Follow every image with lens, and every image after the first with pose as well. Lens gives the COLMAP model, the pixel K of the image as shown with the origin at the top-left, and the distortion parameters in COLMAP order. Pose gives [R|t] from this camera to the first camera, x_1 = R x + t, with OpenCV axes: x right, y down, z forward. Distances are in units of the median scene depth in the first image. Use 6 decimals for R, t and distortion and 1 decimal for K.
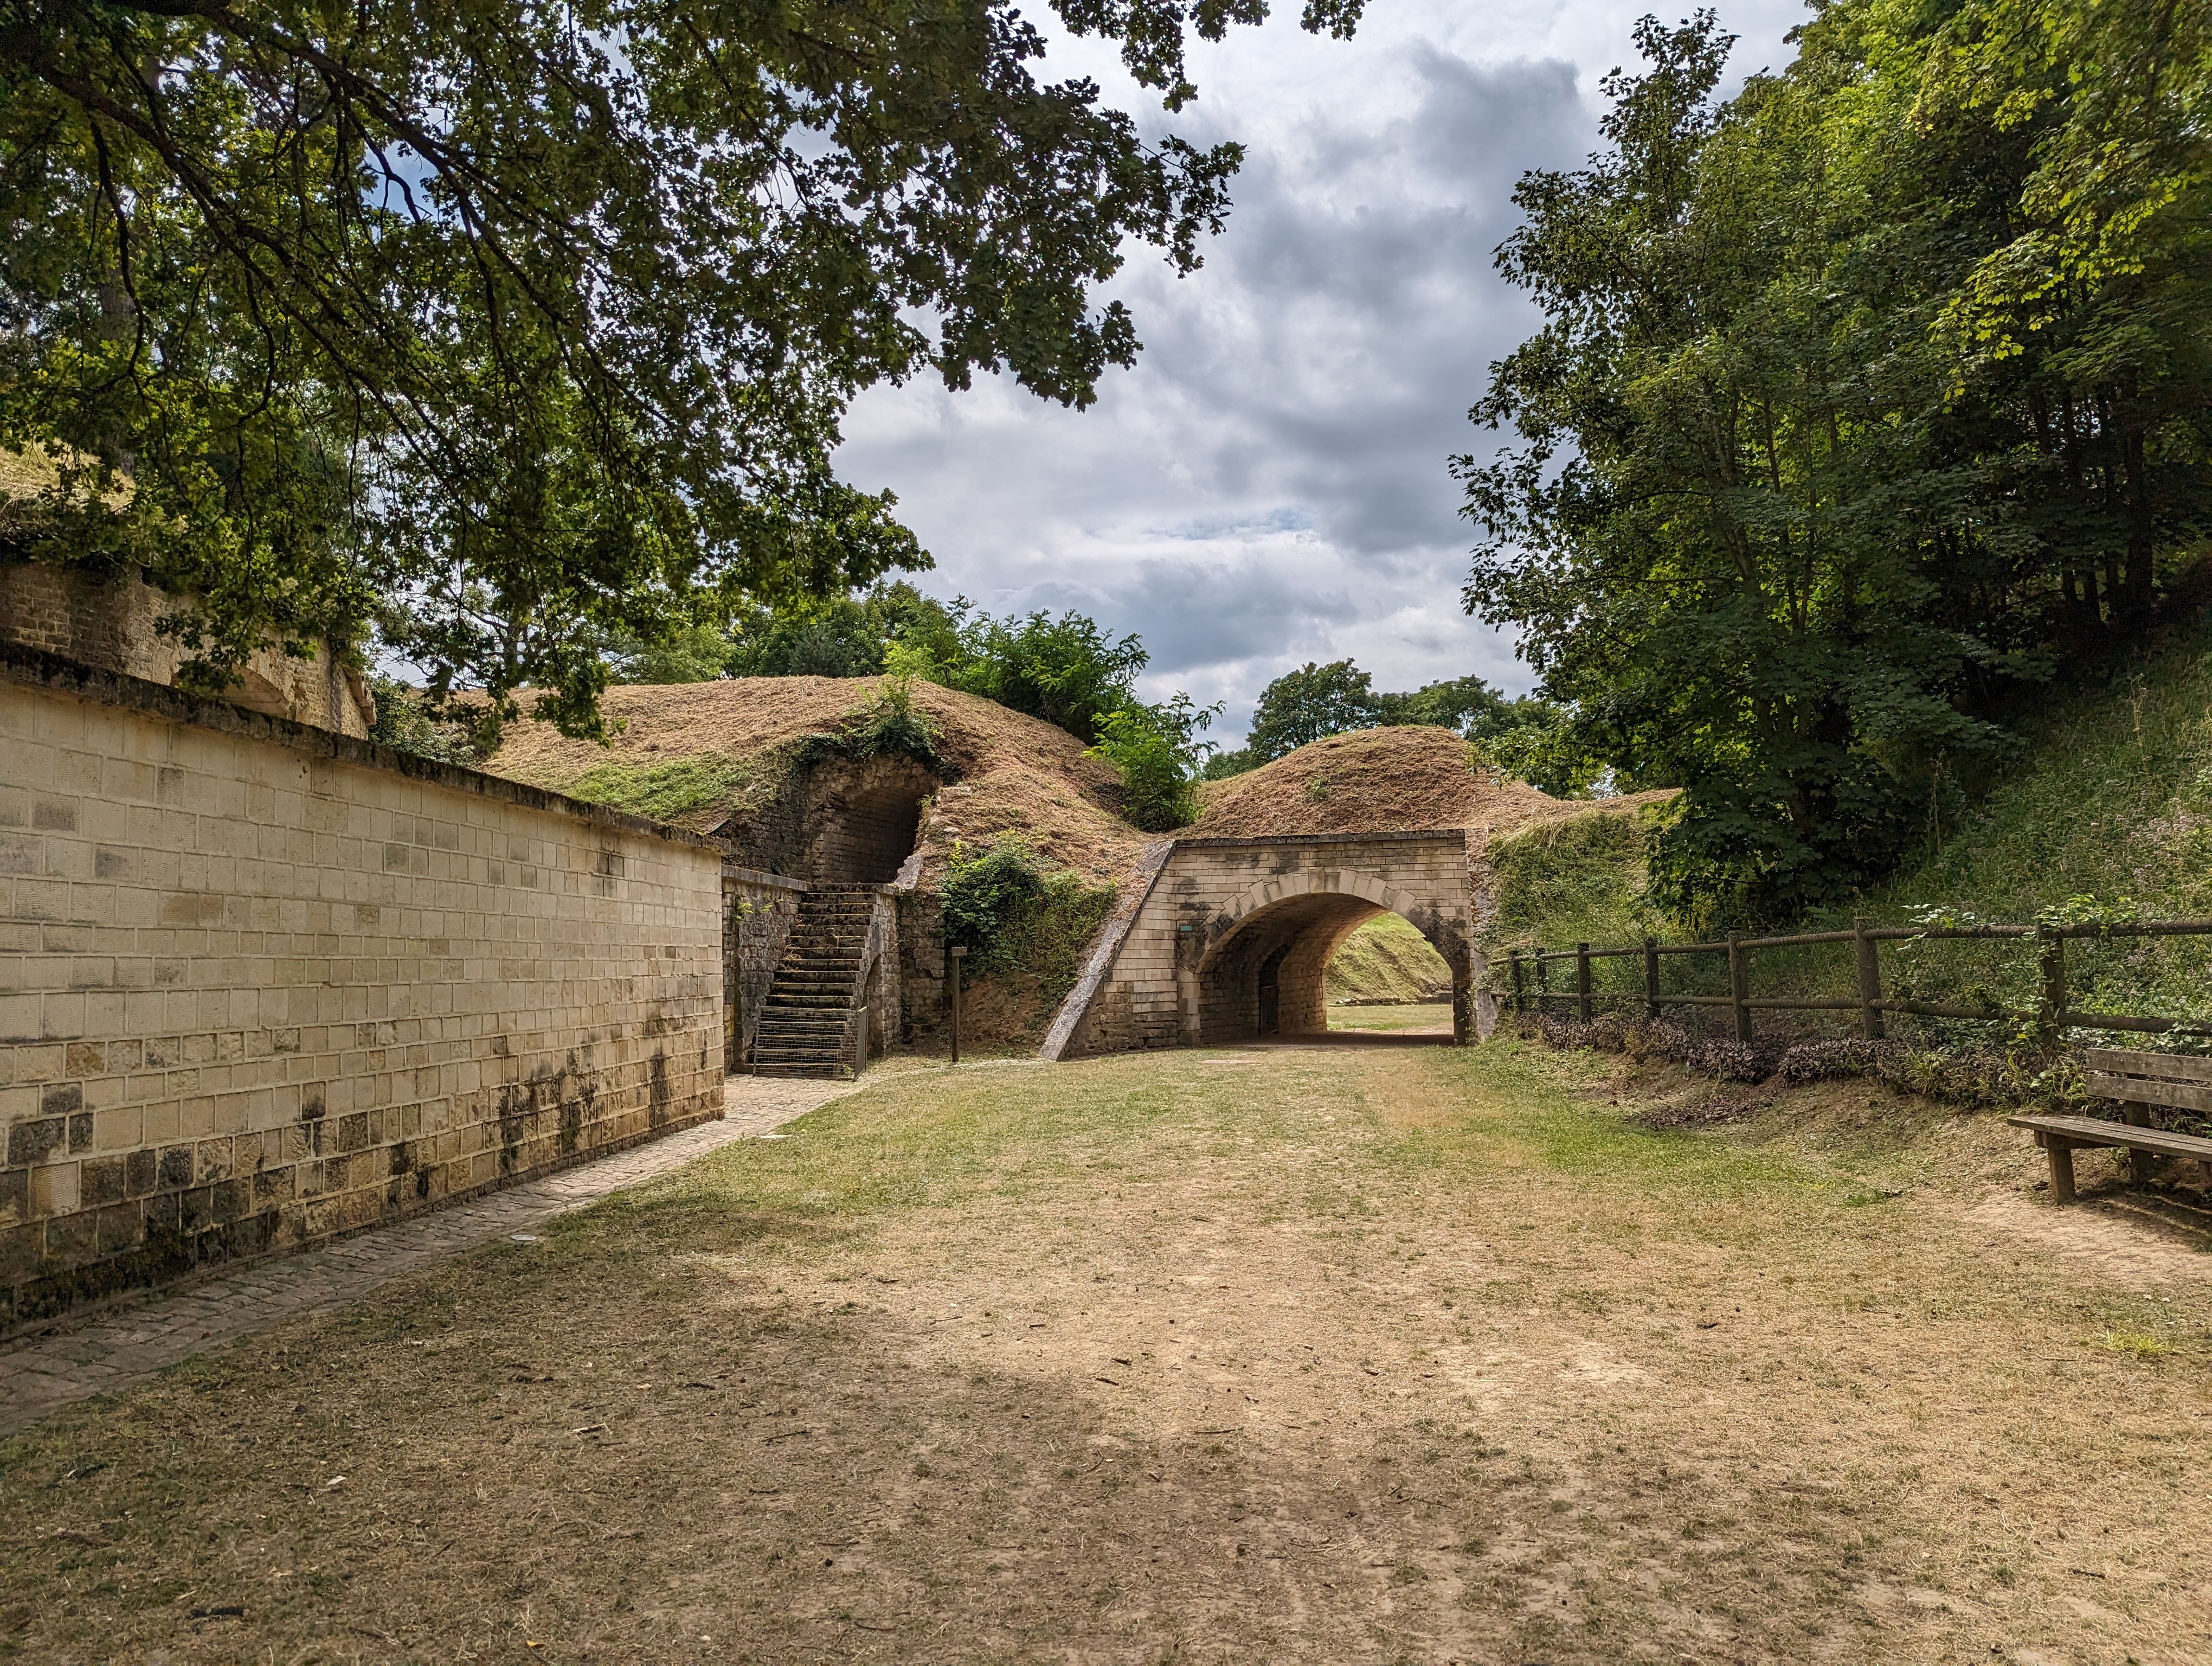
lens RADIAL K [[1617.1, 0, 1106.7], [0, 1617.1, 831.2], [0, 0, 1]] dist [0.000398, -0.000125]
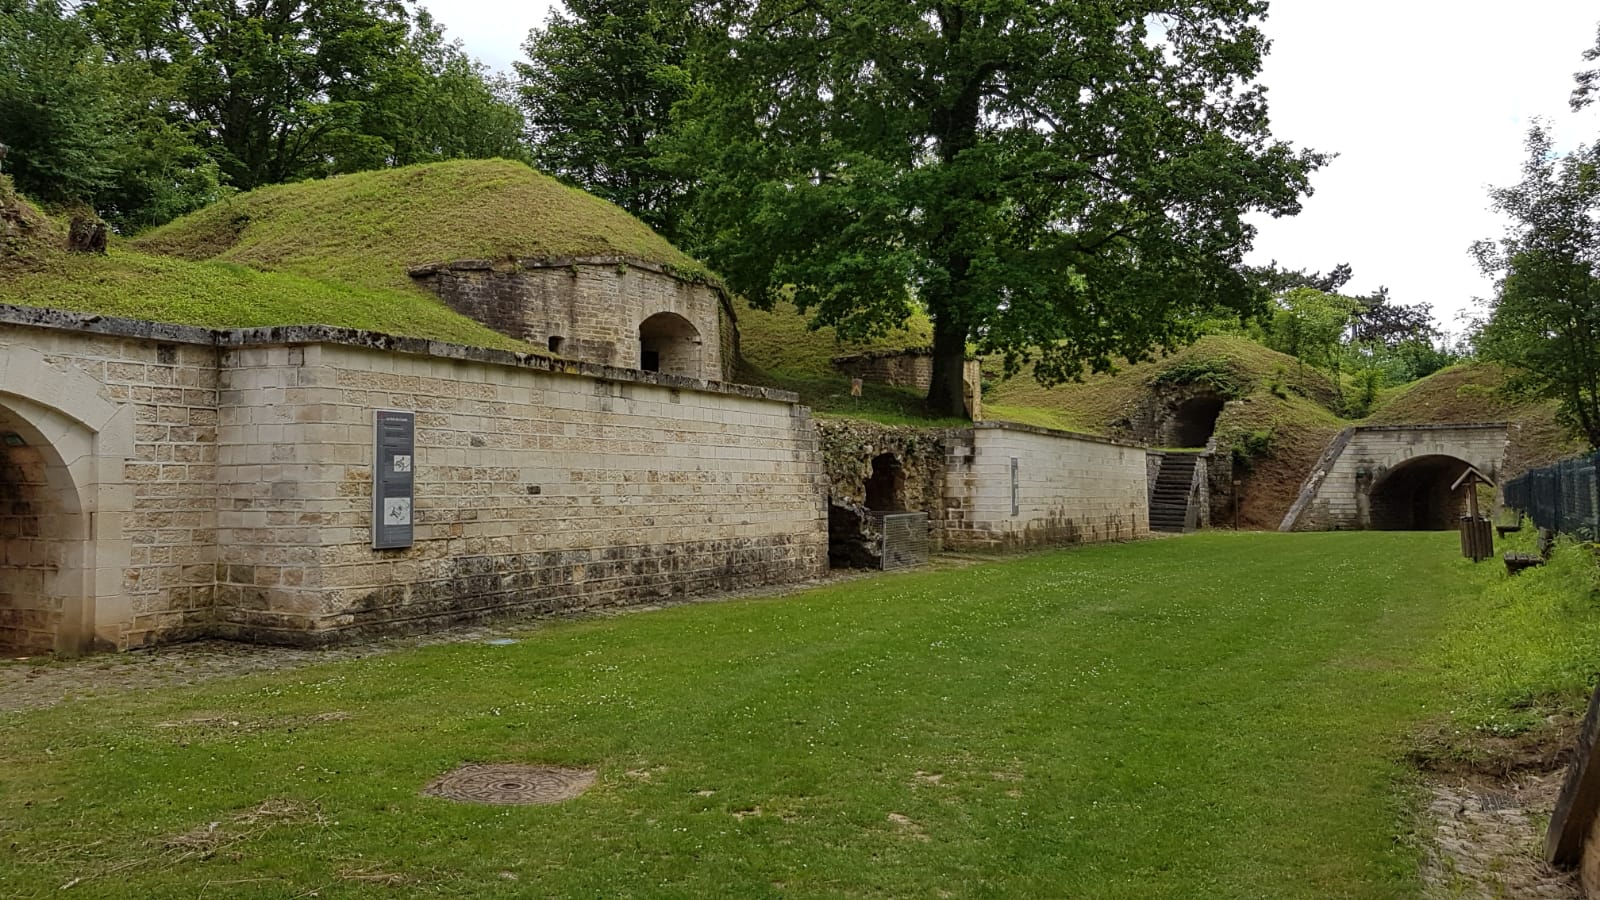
lens RADIAL K [[1161.3, 0, 799.1], [0, 1161.3, 449.1], [0, 0, 1]] dist [0.000578, -0.000191]
pose [[0.895690, -0.007612, -0.444613, 0.065607], [0.027590, 0.998878, 0.038480, -0.041407], [0.443821, -0.046733, 0.894896, -0.572508]]
